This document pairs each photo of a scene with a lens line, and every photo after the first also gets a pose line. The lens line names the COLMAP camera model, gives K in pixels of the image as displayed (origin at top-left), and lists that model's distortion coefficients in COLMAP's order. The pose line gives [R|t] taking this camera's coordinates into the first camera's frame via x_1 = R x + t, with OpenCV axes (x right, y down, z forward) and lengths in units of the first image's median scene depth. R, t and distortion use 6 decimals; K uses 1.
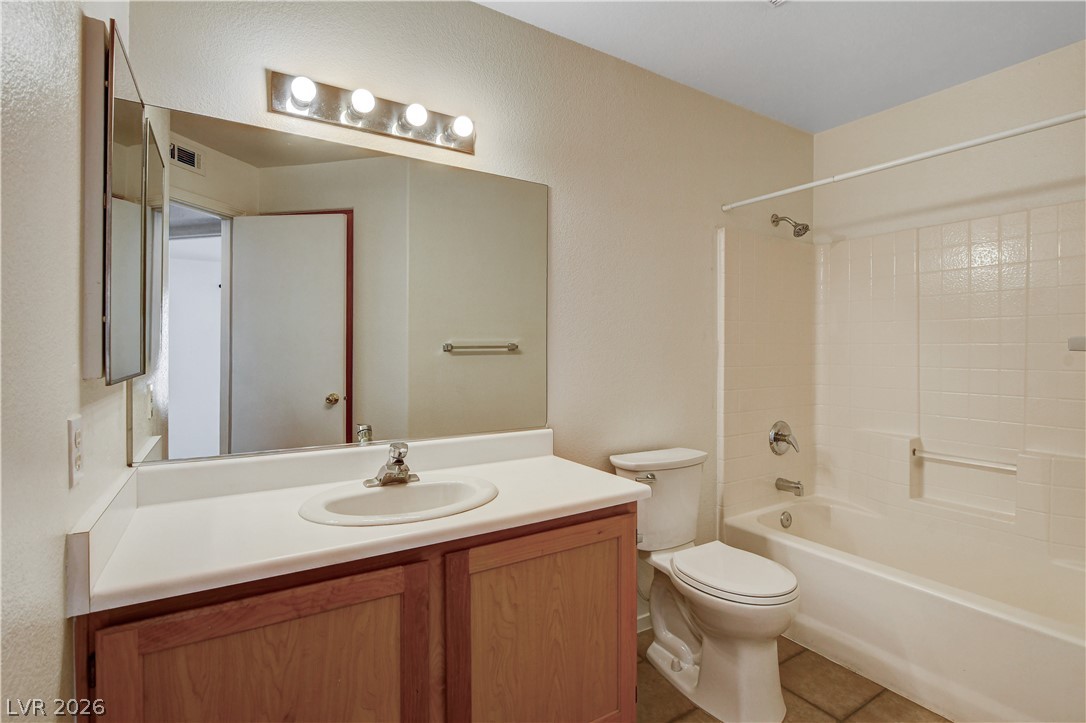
lens RADIAL K [[507.1, 0, 541.2], [0, 507.1, 354.2], [0, 0, 1]] dist [-0.022025, -0.000312]
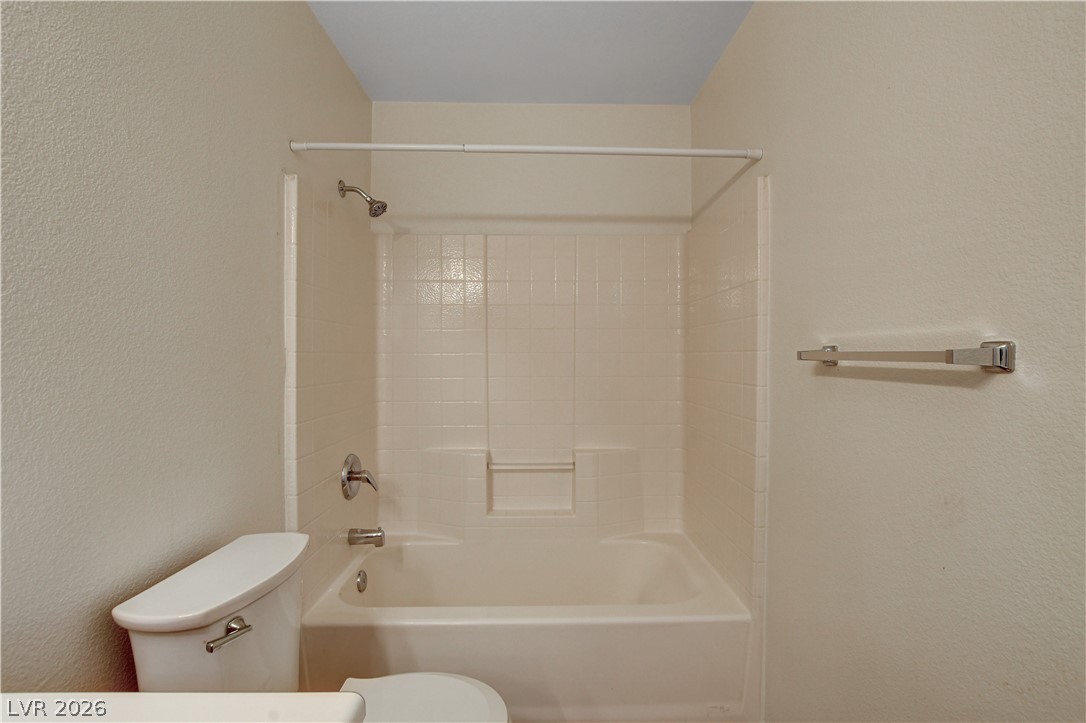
lens RADIAL K [[507.1, 0, 548.2], [0, 507.1, 359.4], [0, 0, 1]] dist [-0.022025, -0.000312]
pose [[0.502247, -0.006626, 0.864699, -0.036006], [0.011174, 0.999937, 0.001172, -0.008479], [-0.864652, 0.009074, 0.502289, 0.375970]]
